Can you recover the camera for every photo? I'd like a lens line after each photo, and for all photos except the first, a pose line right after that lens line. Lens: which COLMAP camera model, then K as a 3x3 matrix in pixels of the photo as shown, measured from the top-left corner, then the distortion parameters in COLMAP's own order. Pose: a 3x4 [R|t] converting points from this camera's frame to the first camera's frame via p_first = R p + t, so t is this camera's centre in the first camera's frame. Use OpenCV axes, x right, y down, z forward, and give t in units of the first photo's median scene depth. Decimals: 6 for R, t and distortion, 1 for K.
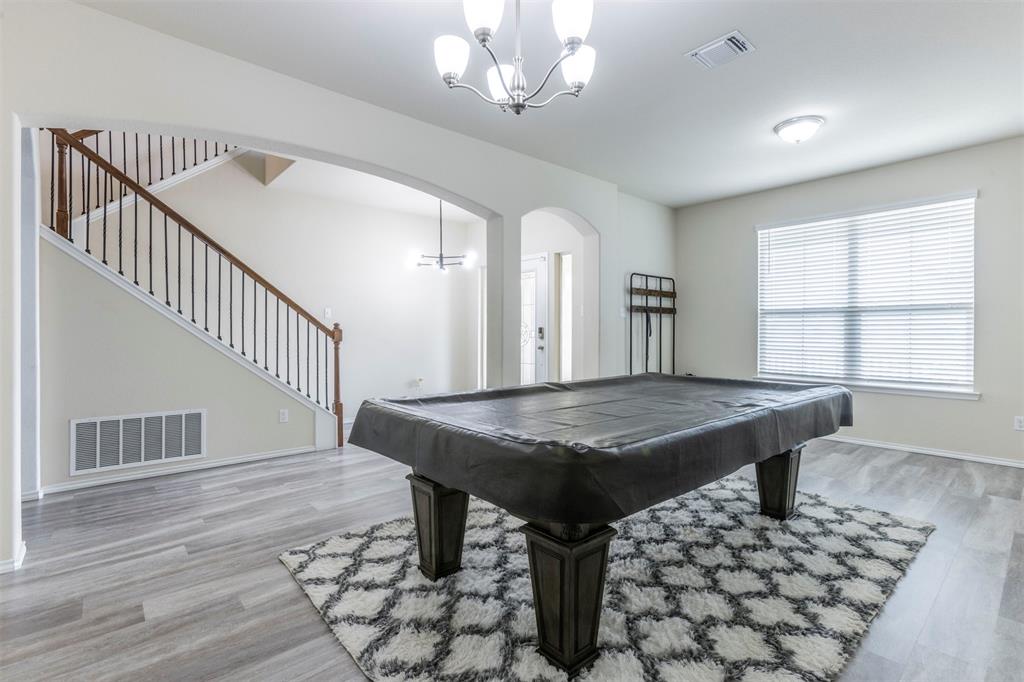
lens RADIAL K [[473.3, 0, 507.8], [0, 473.3, 332.4], [0, 0, 1]] dist [0.000239, 0.000621]
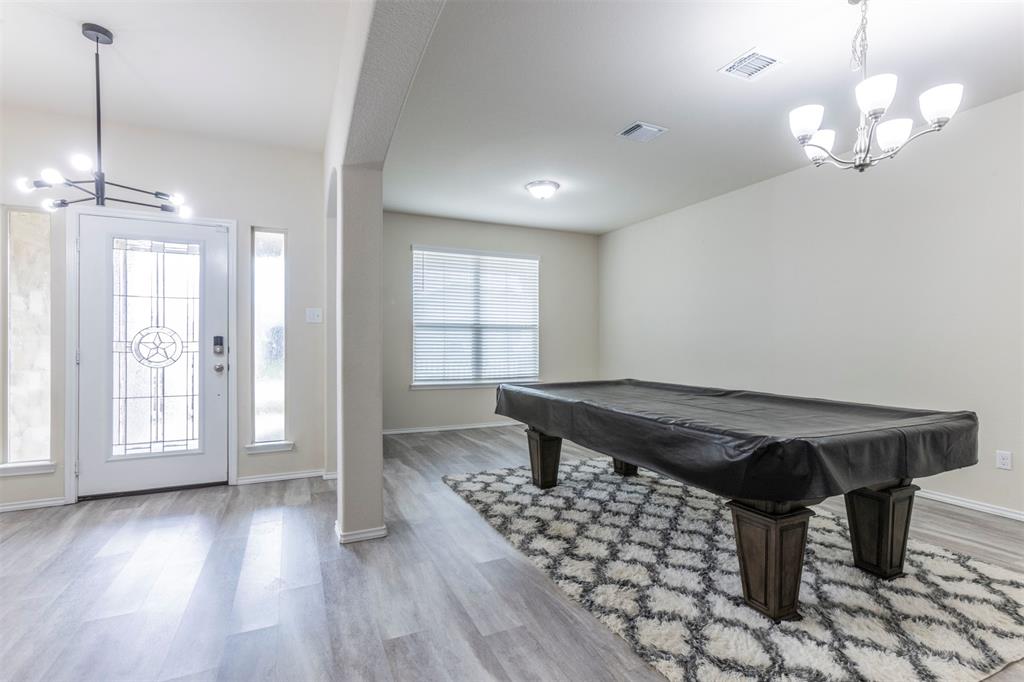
lens RADIAL K [[473.3, 0, 507.8], [0, 473.3, 332.4], [0, 0, 1]] dist [0.000239, 0.000621]
pose [[0.289678, 0.019322, 0.956929, -0.523471], [0.001289, 0.999787, -0.020578, -0.002701], [-0.957123, 0.007194, 0.289592, 0.553290]]
